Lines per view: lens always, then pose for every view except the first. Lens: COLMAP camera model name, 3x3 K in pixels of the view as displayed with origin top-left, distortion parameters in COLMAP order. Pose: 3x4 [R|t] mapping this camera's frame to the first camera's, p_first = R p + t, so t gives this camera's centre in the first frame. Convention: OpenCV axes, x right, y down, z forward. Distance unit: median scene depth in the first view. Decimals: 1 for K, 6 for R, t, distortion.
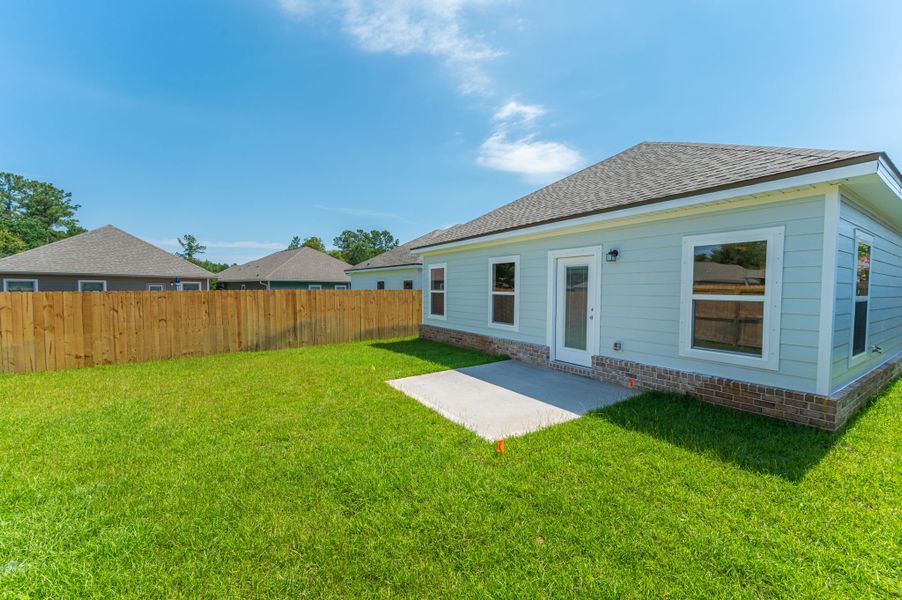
lens RADIAL K [[365.9, 0, 448.7], [0, 365.9, 298.3], [0, 0, 1]] dist [-0.000056, -0.000318]
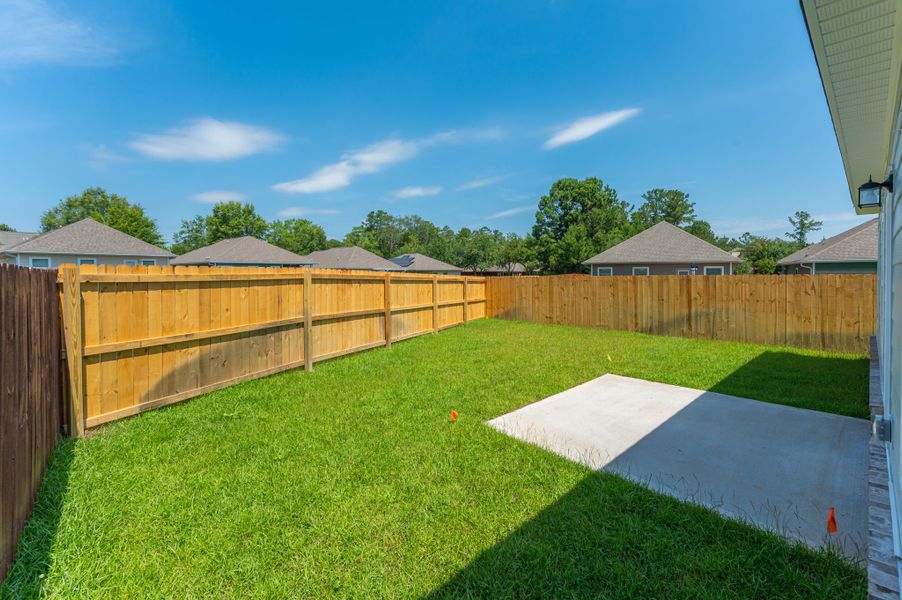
lens RADIAL K [[390.6, 0, 467.3], [0, 390.6, 274.5], [0, 0, 1]] dist [-0.001982, 0.000836]
pose [[0.143386, -0.000071, -0.989667, 0.547161], [-0.018944, 0.999817, -0.002816, -0.013347], [0.989485, 0.019153, 0.143358, 0.348744]]
